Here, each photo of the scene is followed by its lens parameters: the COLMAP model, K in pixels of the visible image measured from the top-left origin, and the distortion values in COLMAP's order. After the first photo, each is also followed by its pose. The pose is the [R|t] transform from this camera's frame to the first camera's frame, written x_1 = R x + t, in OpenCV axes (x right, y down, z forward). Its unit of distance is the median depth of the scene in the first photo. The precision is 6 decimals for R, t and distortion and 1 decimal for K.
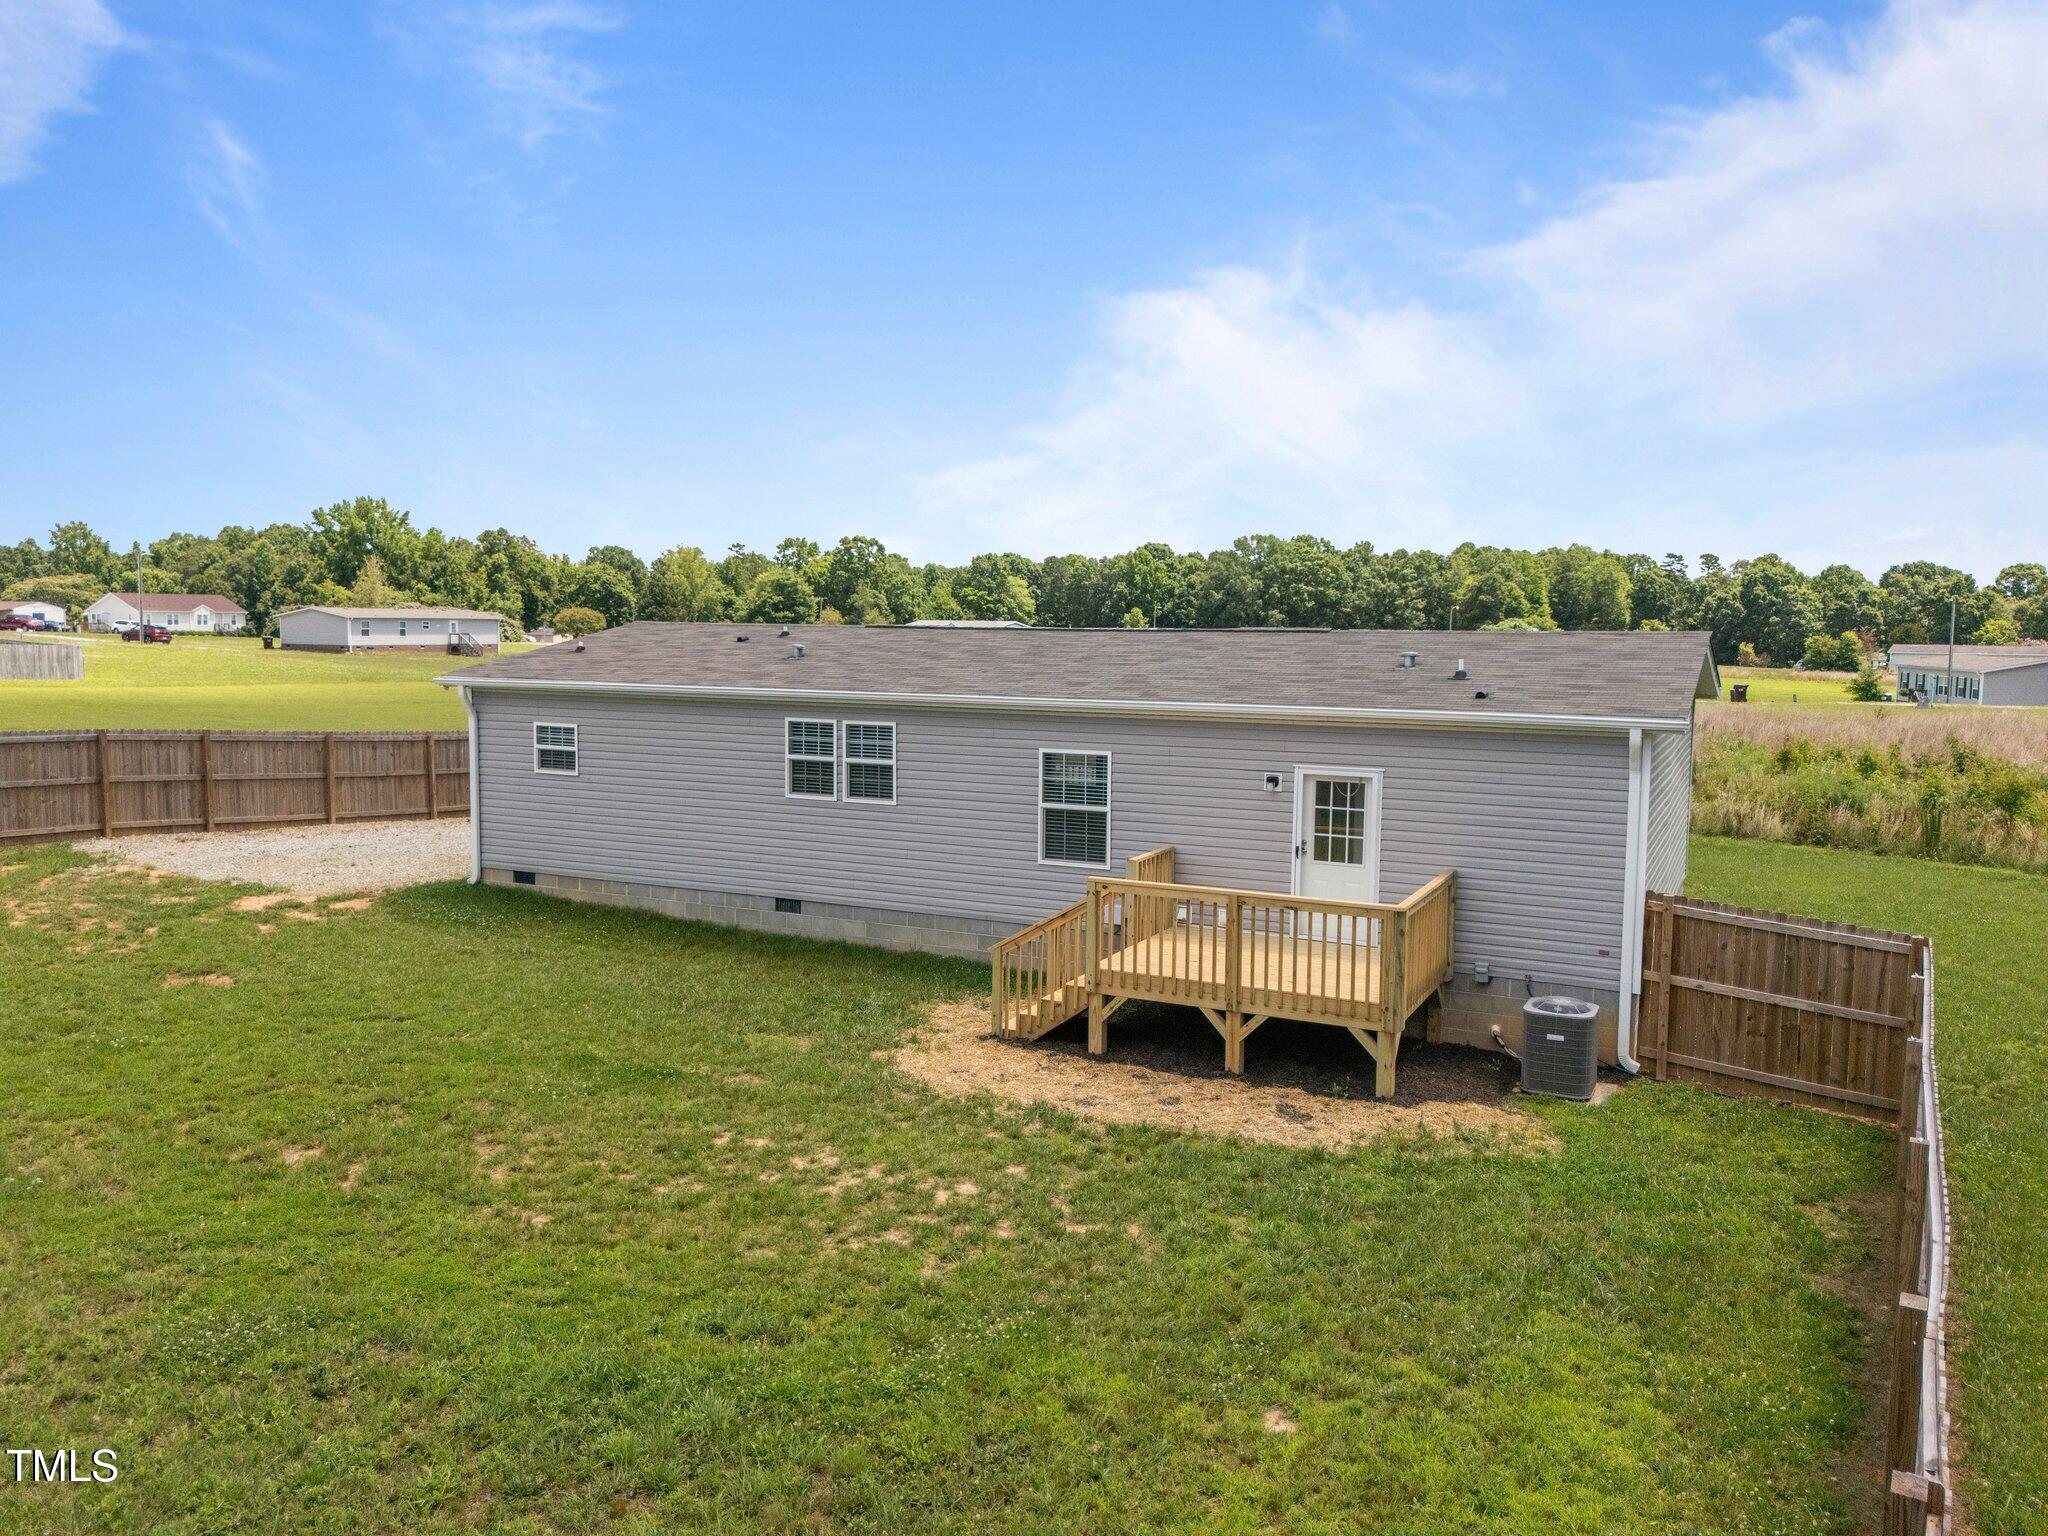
lens RADIAL K [[1506.5, 0, 1024.0], [0, 1506.5, 768.0], [0, 0, 1]] dist [0.080269, -0.085859]
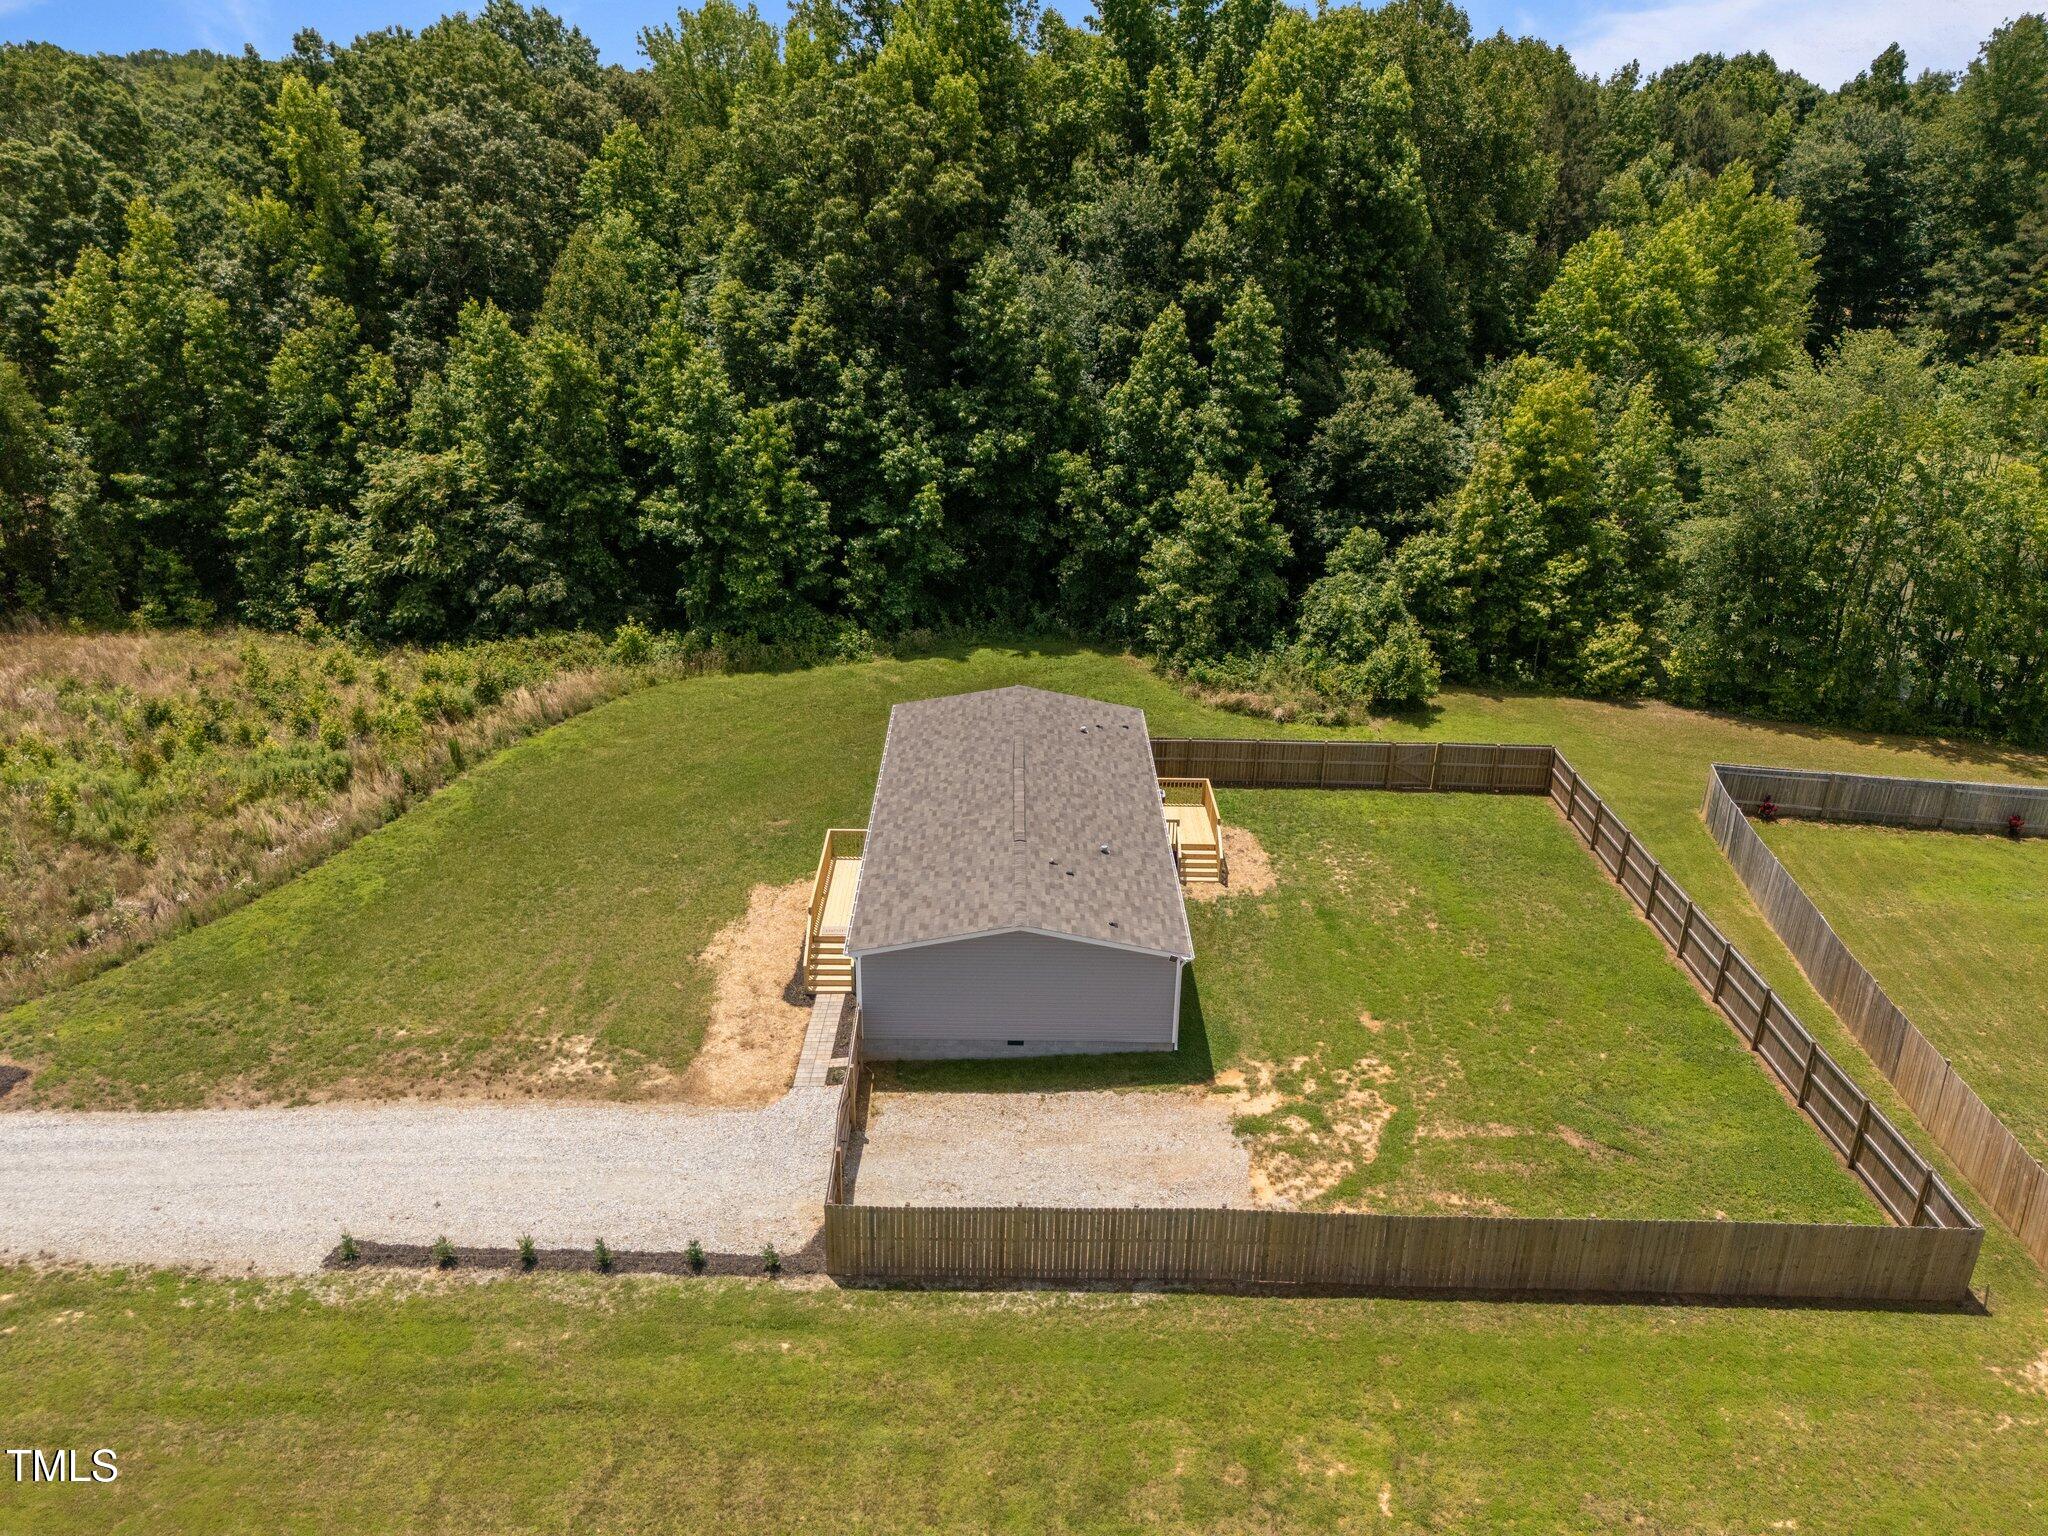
lens RADIAL K [[1506.5, 0, 1024.0], [0, 1506.5, 768.0], [0, 0, 1]] dist [0.080269, -0.085859]
pose [[-0.449014, -0.380412, 0.808500, -1.790179], [0.060382, 0.889857, 0.452226, -1.157302], [-0.891482, 0.251875, -0.376588, 1.968487]]
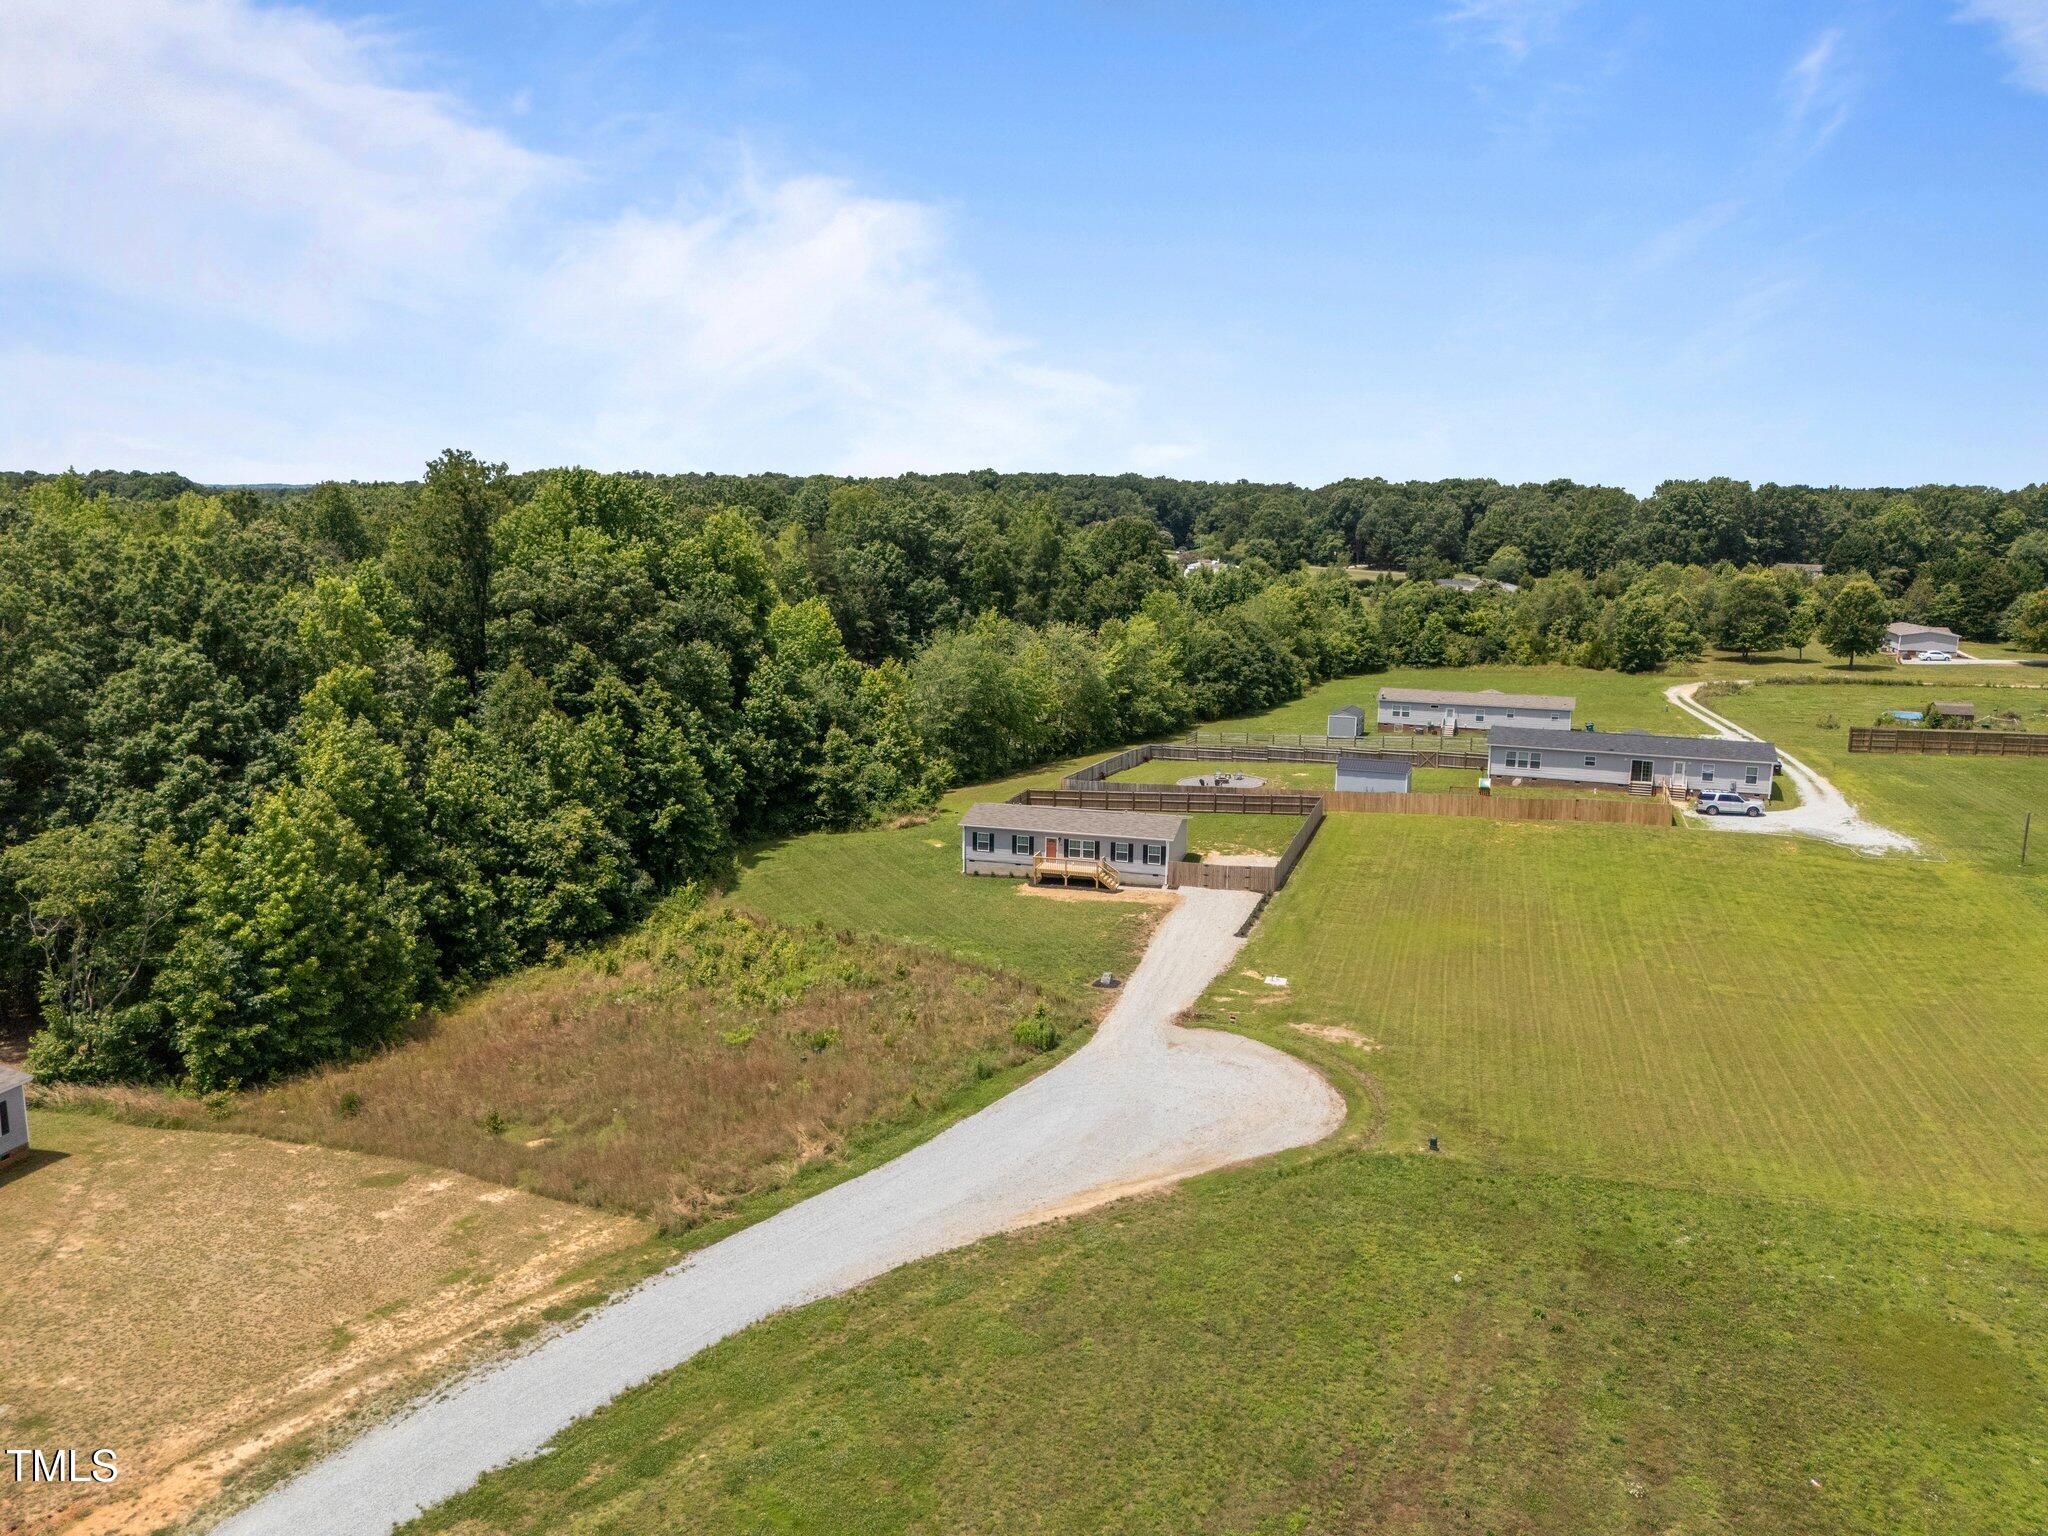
lens RADIAL K [[1506.9, 0, 1013.1], [0, 1506.9, 764.6], [0, 0, 1]] dist [0.113708, -0.215890]
pose [[-0.983996, 0.012495, -0.177754, 1.340664], [-0.034942, 0.964641, 0.261239, -1.815740], [0.174733, 0.263270, -0.948766, 6.651835]]
